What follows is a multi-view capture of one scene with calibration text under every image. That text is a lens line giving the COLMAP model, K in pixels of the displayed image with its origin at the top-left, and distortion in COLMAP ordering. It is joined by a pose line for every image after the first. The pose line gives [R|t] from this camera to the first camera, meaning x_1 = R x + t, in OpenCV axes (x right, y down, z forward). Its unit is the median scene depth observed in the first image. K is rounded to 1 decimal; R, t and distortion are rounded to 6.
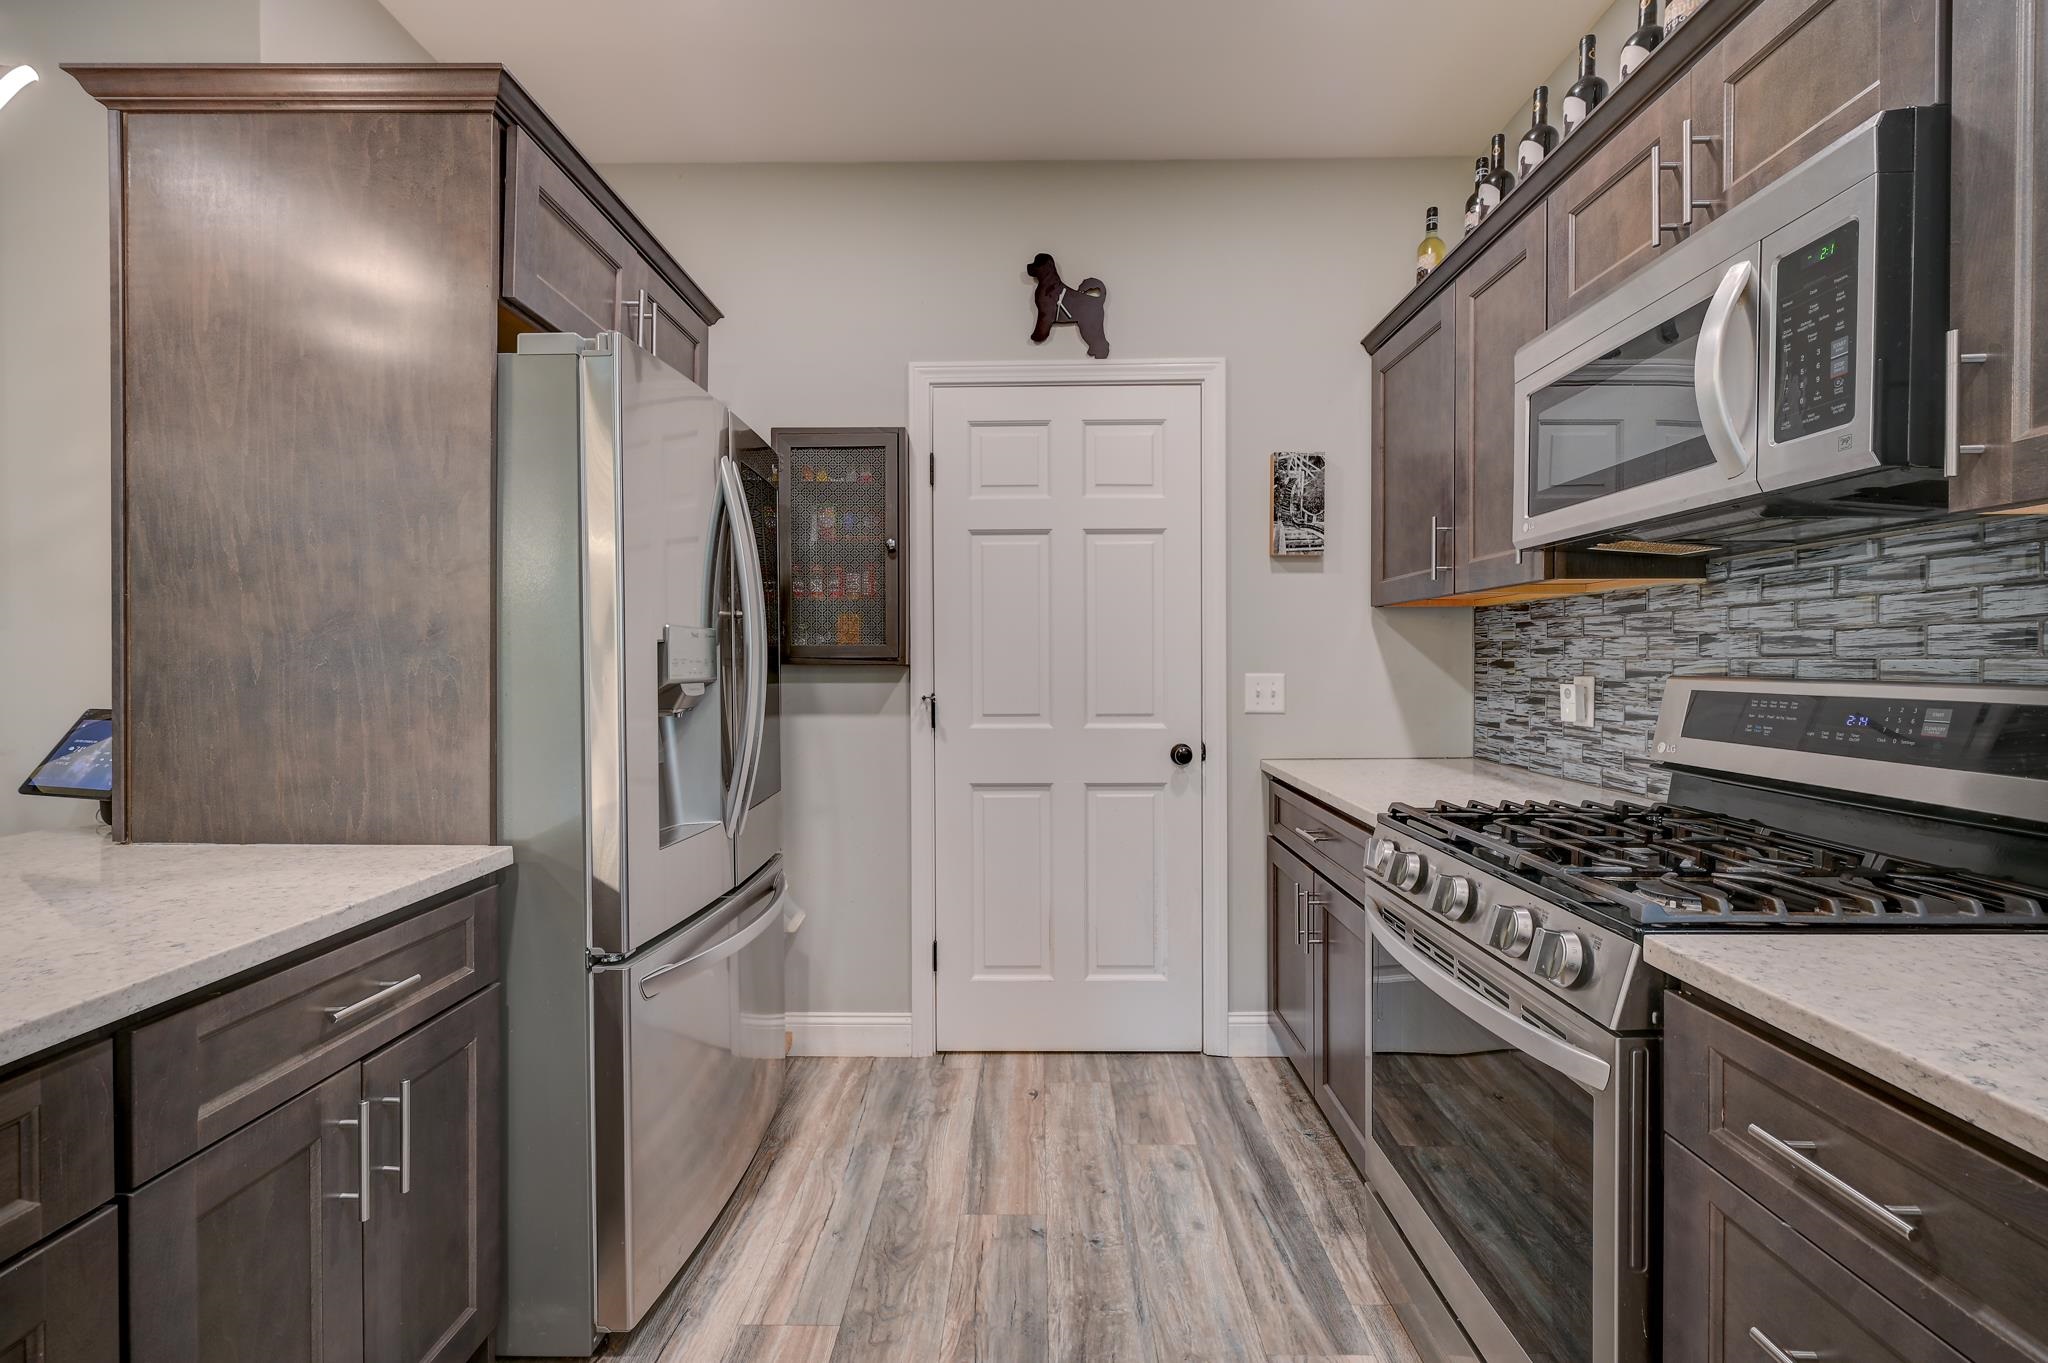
lens RADIAL K [[886.5, 0, 1026.3], [0, 886.5, 674.7], [0, 0, 1]] dist [-0.002729, 0.000346]
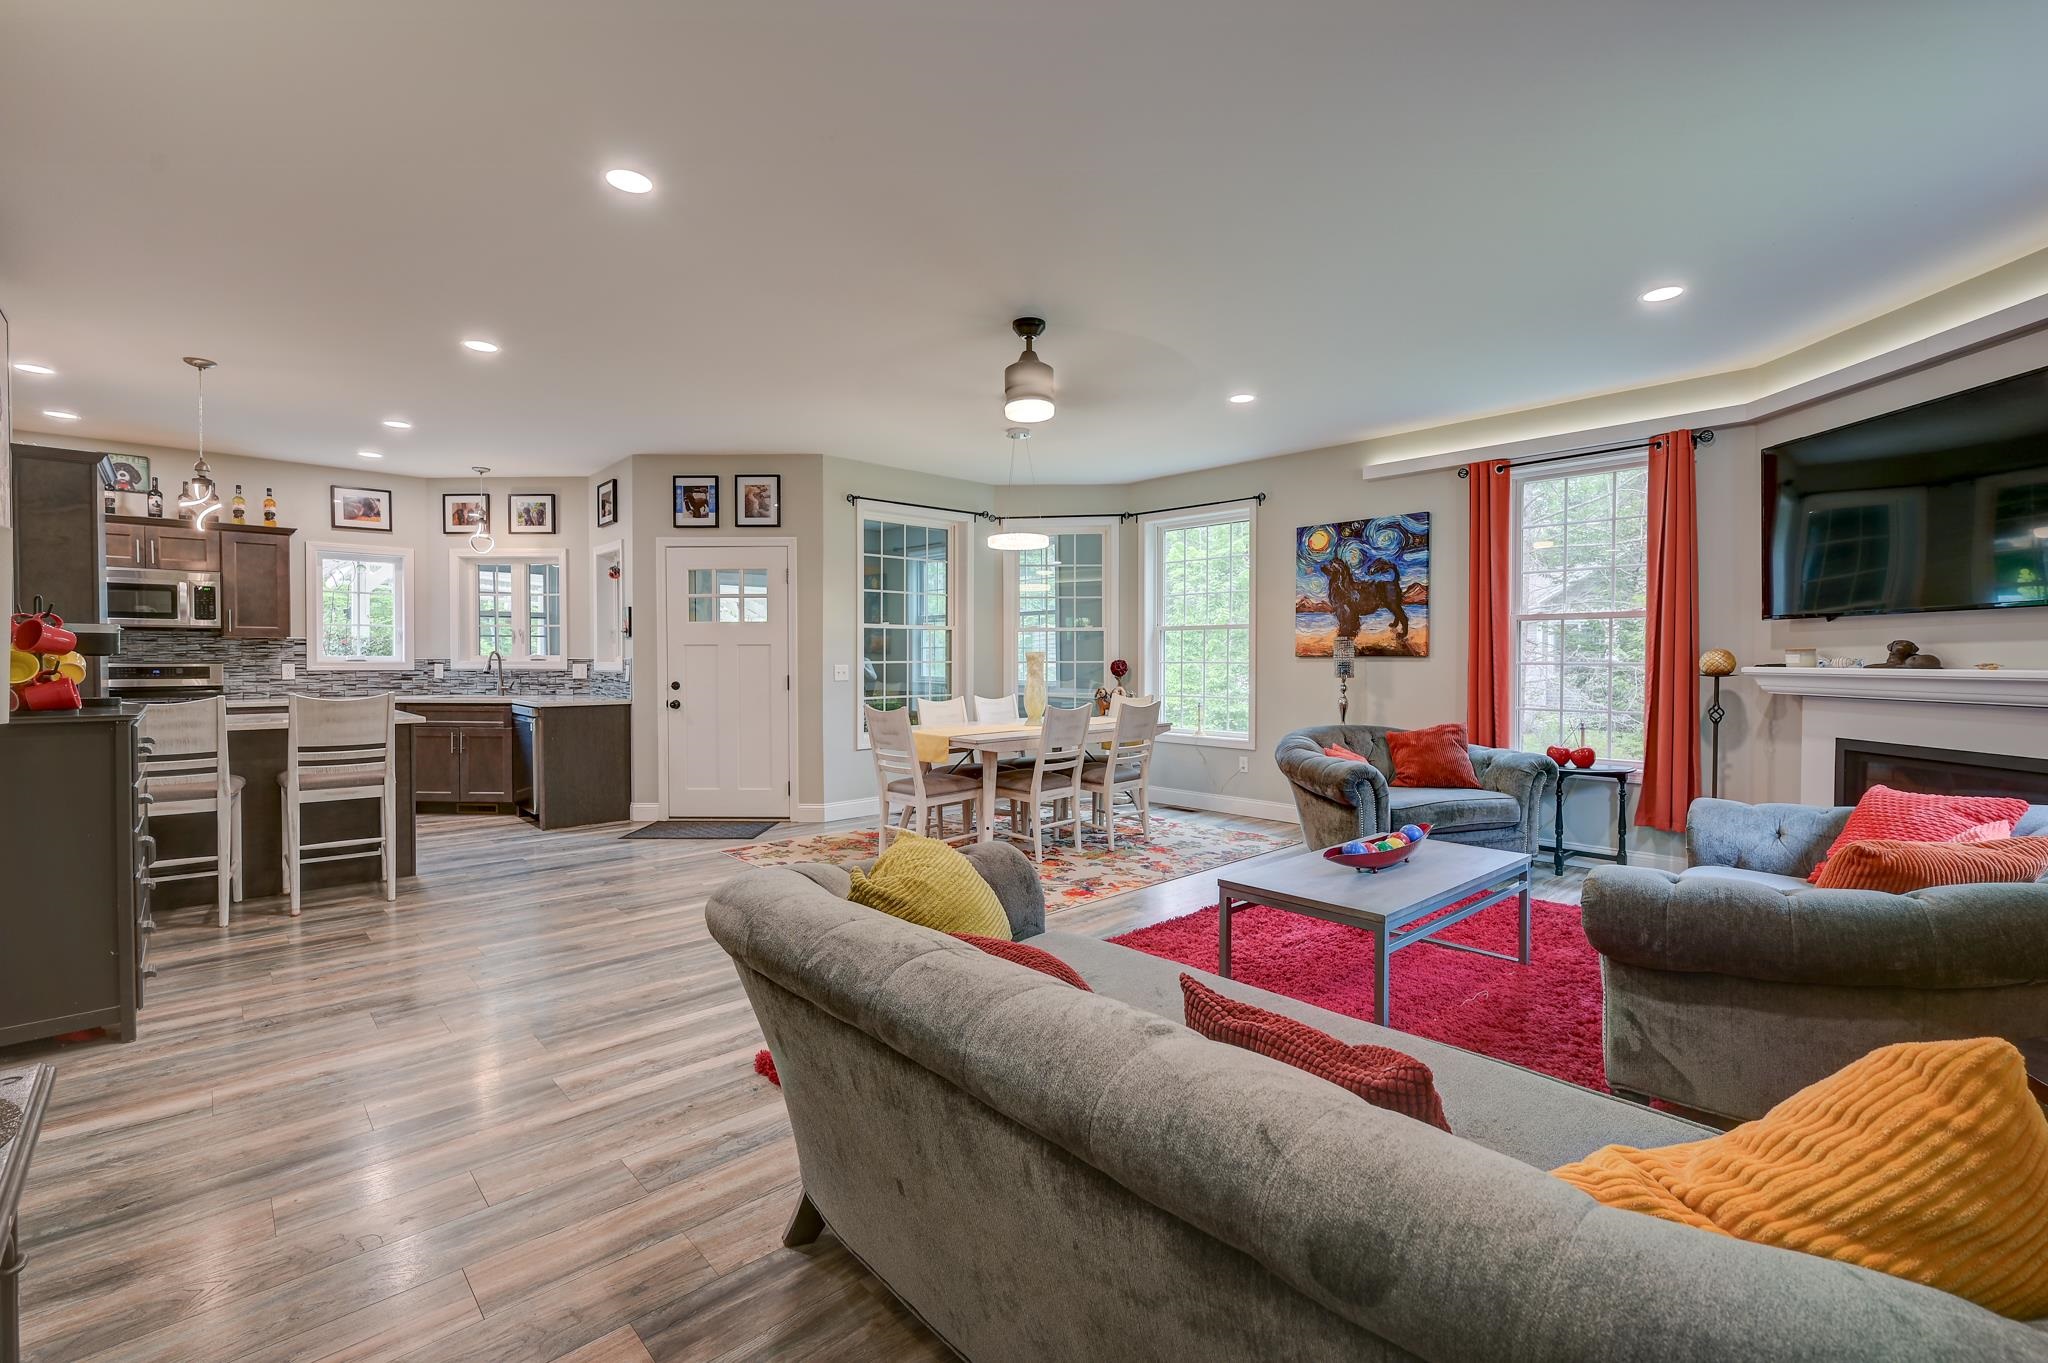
lens RADIAL K [[886.5, 0, 1026.6], [0, 886.5, 672.8], [0, 0, 1]] dist [-0.002729, 0.000346]
pose [[-0.693869, -0.014474, 0.719956, -4.562913], [0.010058, 0.999506, 0.029788, -0.029130], [-0.720031, 0.027910, -0.693380, 0.751618]]
